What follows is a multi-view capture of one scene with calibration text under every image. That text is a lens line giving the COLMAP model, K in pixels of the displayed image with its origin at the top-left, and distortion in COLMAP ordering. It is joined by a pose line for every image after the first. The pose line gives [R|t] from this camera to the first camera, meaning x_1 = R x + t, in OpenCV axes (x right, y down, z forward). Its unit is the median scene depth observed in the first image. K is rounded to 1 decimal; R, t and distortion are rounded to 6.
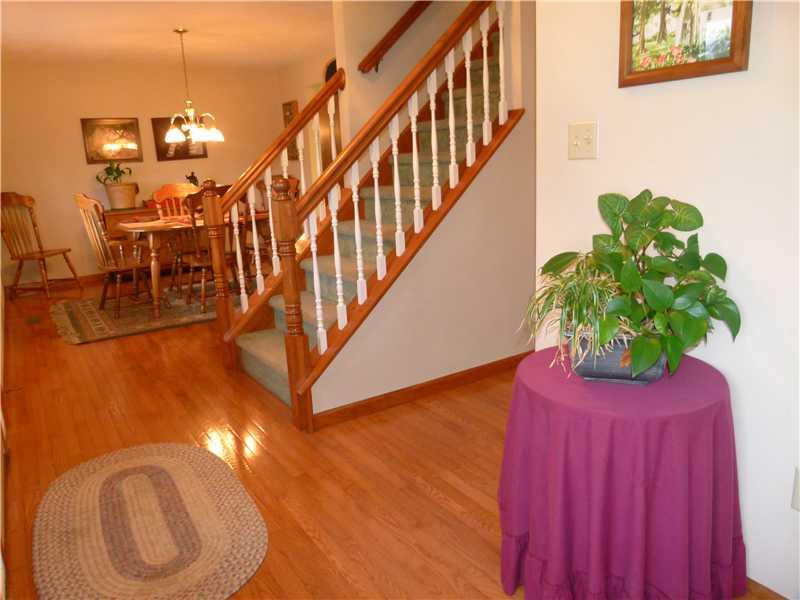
lens RADIAL K [[596.8, 0, 401.4], [0, 596.8, 300.0], [0, 0, 1]] dist [-0.044966, 0.032067]
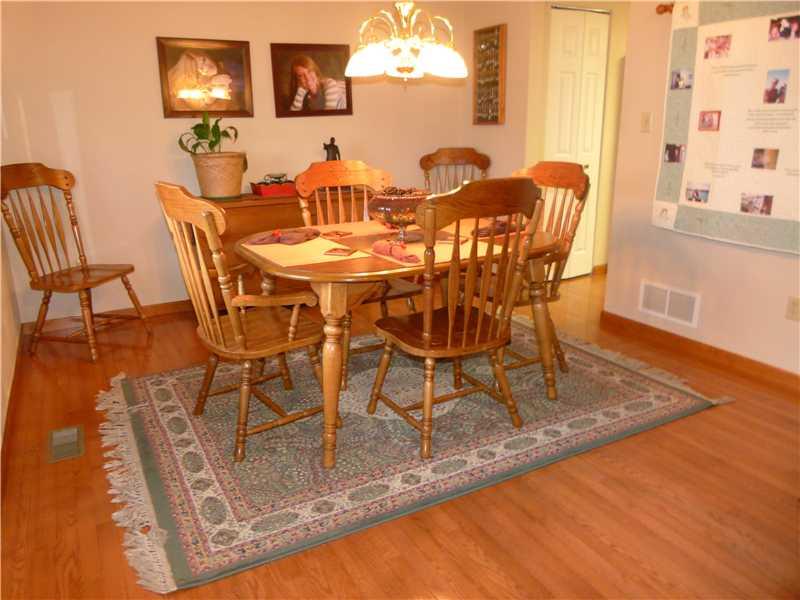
lens RADIAL K [[596.8, 0, 399.2], [0, 596.8, 298.8], [0, 0, 1]] dist [-0.044966, 0.032067]
pose [[0.996965, 0.051634, -0.058257, -0.263494], [-0.048692, 0.997519, 0.050841, -0.095326], [0.060738, -0.047850, 0.997006, 0.433275]]
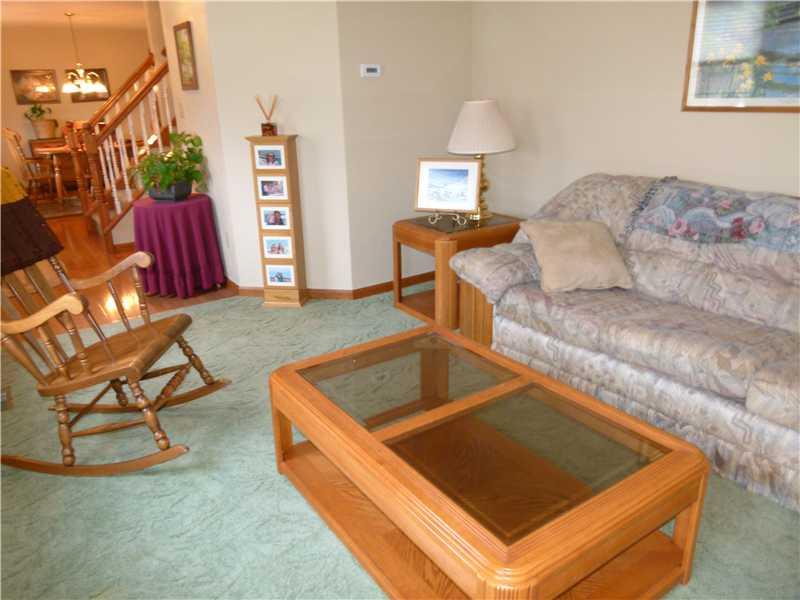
lens RADIAL K [[596.8, 0, 398.2], [0, 596.8, 305.3], [0, 0, 1]] dist [-0.044966, 0.032067]
pose [[0.999552, 0.011372, 0.027691, 0.318357], [-0.014365, 0.993780, 0.110426, 0.068725], [-0.026263, -0.110775, 0.993498, -0.428673]]
